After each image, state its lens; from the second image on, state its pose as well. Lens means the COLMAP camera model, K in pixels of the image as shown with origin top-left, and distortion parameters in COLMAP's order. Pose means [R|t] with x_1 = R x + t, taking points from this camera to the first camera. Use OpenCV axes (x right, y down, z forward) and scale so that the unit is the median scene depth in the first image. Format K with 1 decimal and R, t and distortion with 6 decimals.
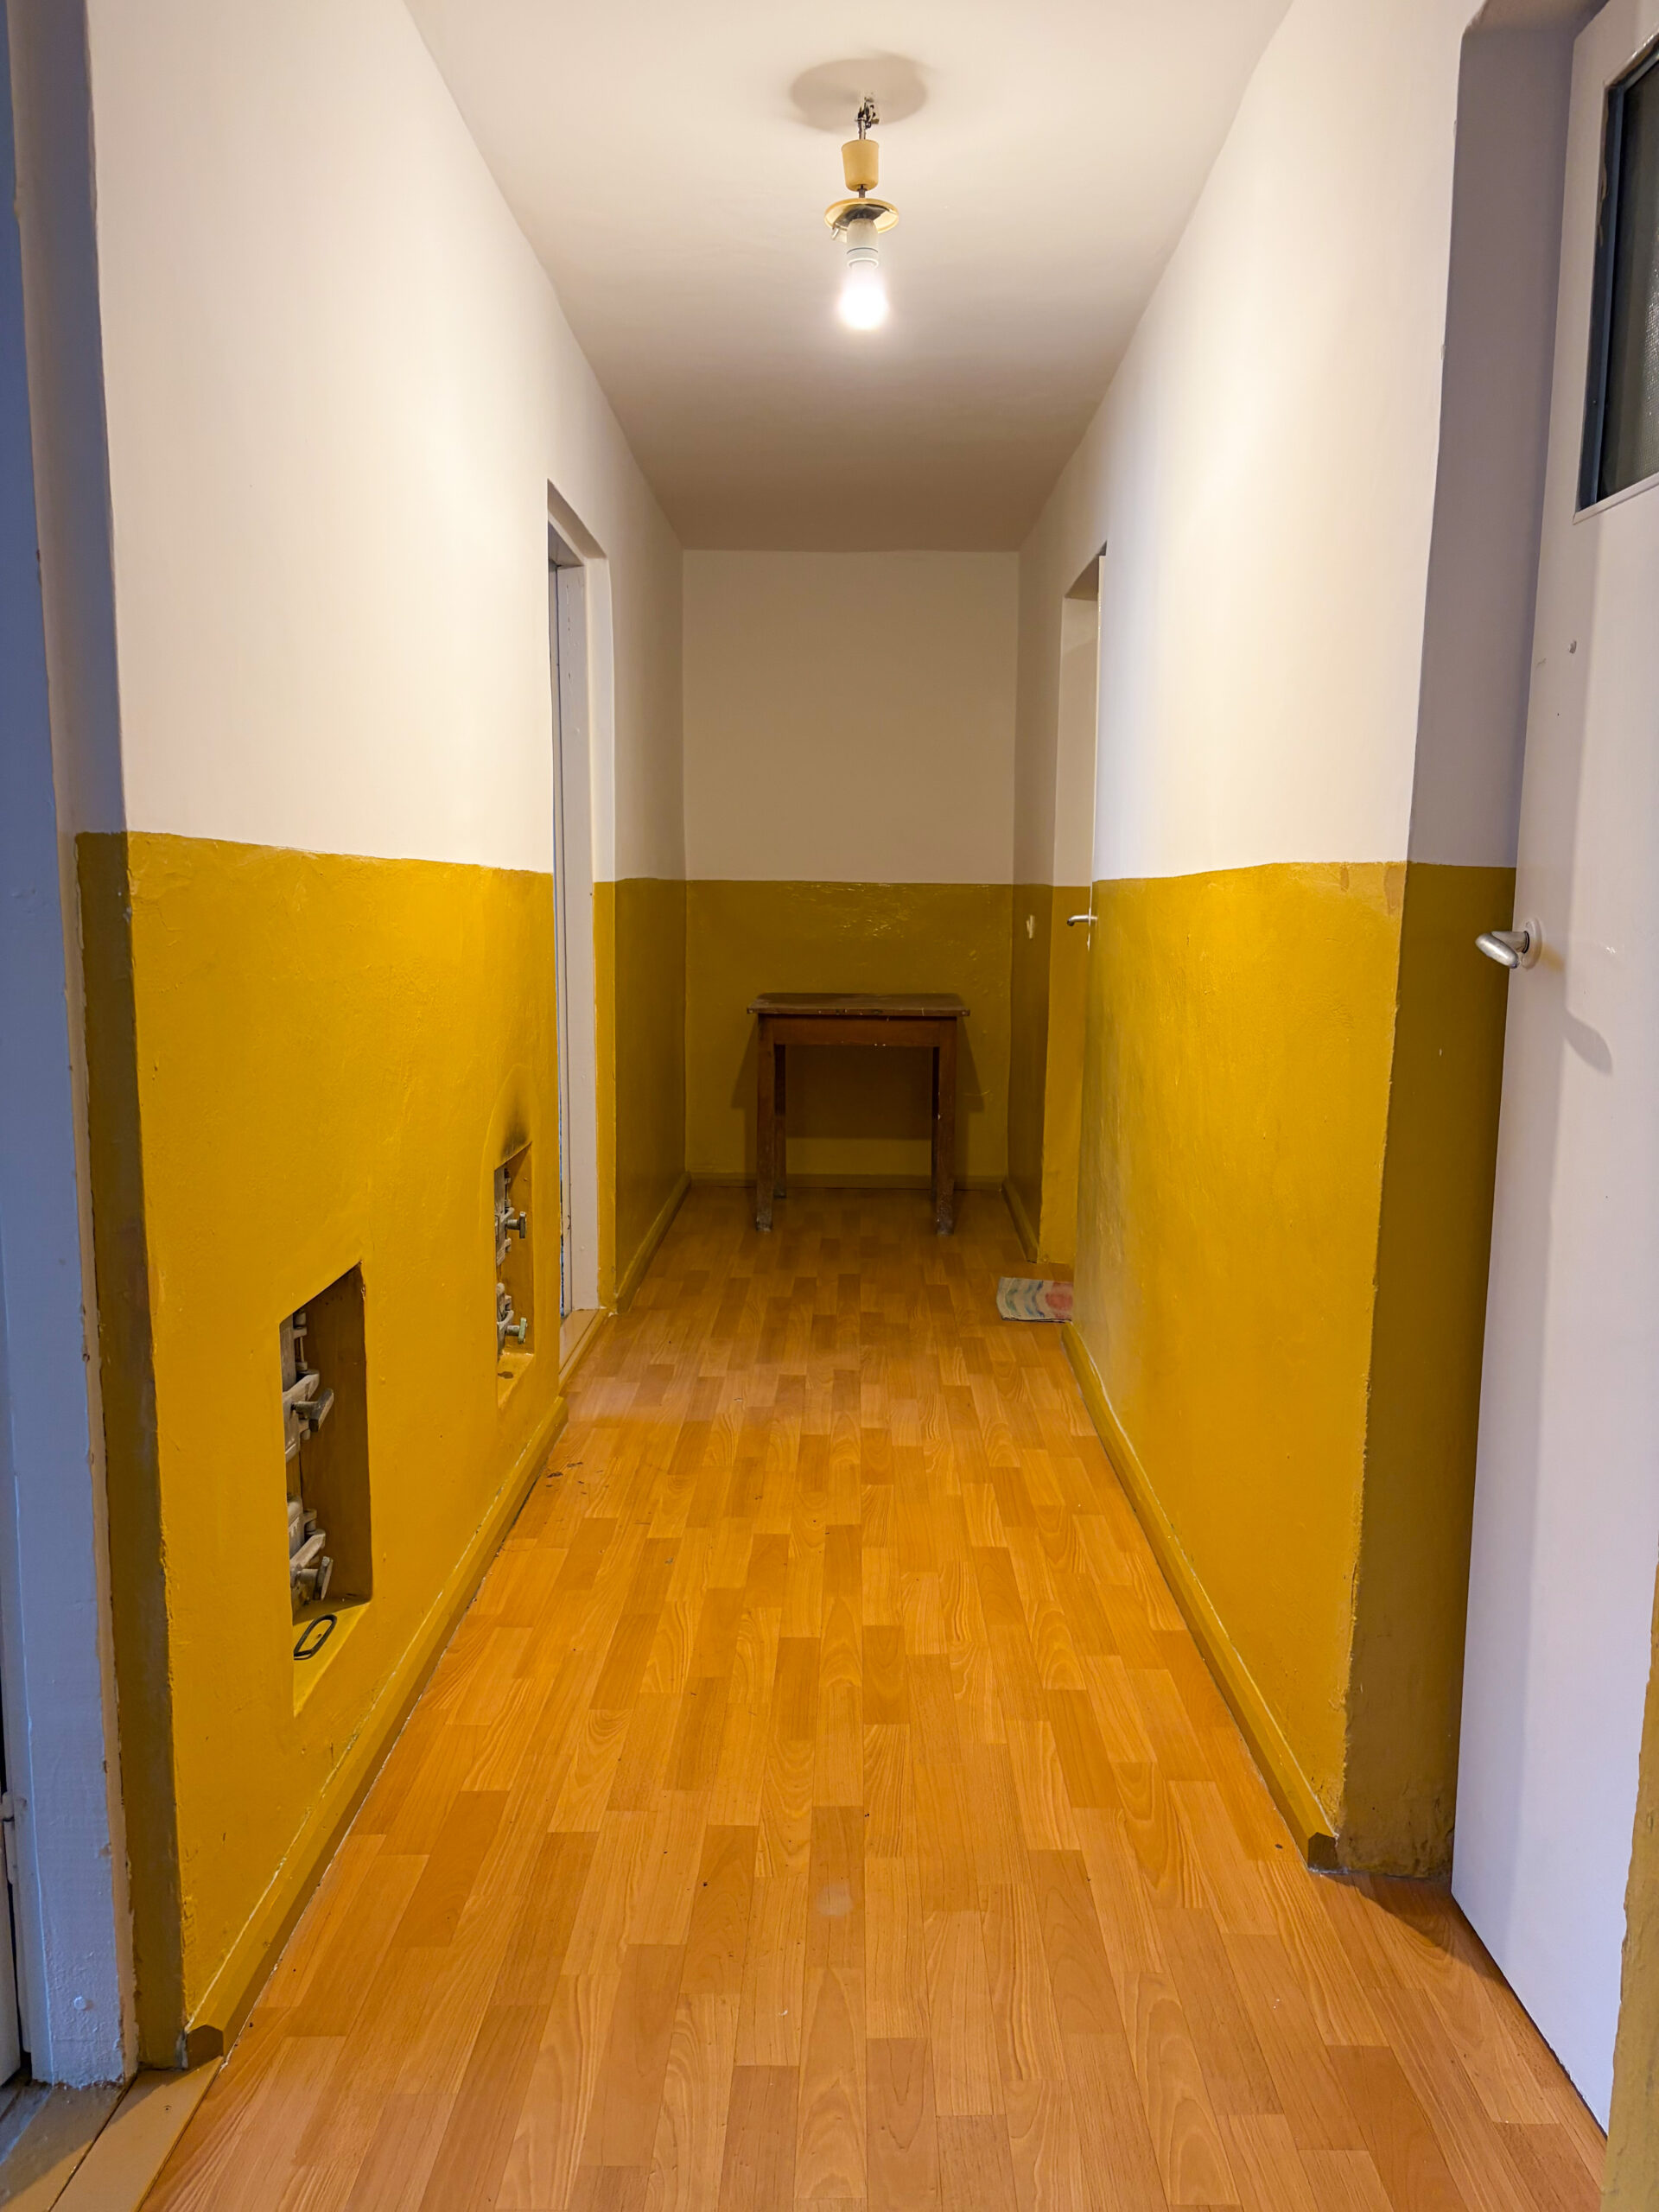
lens RADIAL K [[1663.0, 0, 833.8], [0, 1663.0, 1106.5], [0, 0, 1]] dist [0.051051, -0.044290]
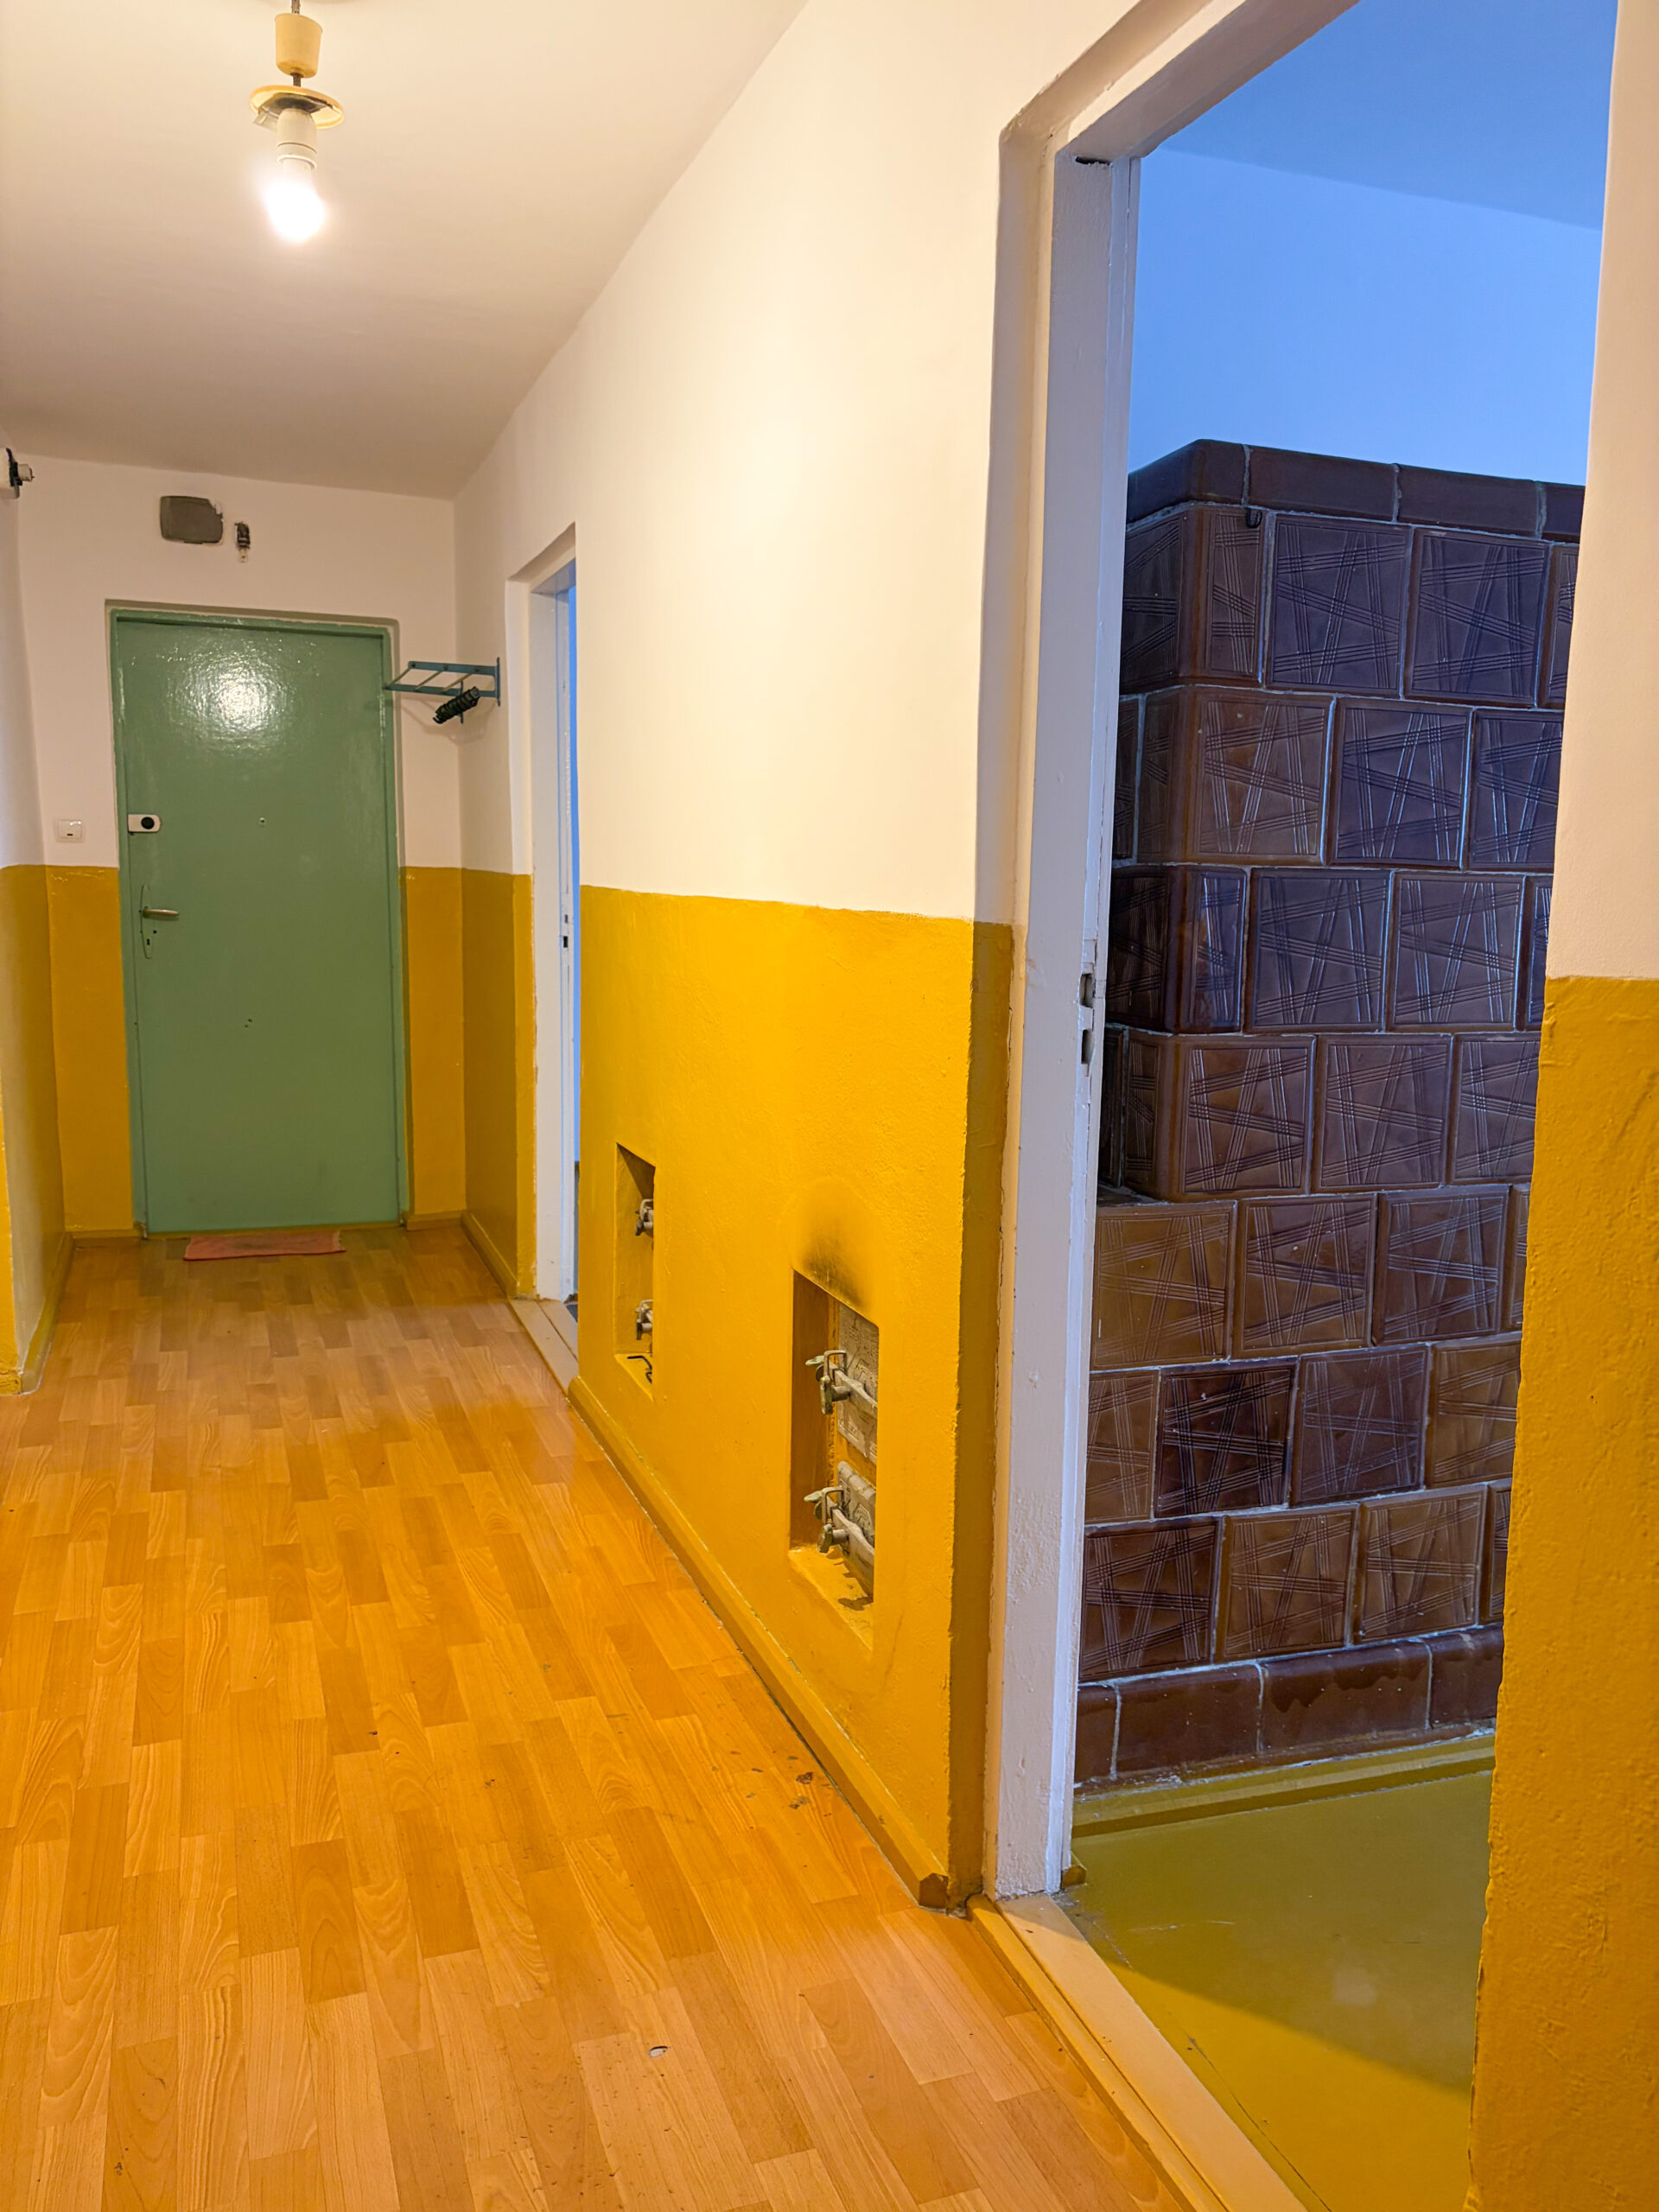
lens RADIAL K [[1663.0, 0, 832.5], [0, 1663.0, 1106.1], [0, 0, 1]] dist [0.051051, -0.044290]
pose [[-0.930179, 0.031435, -0.365757, 0.081289], [-0.066703, 0.965270, 0.252597, -0.266712], [0.360995, 0.259358, -0.895777, 1.837019]]
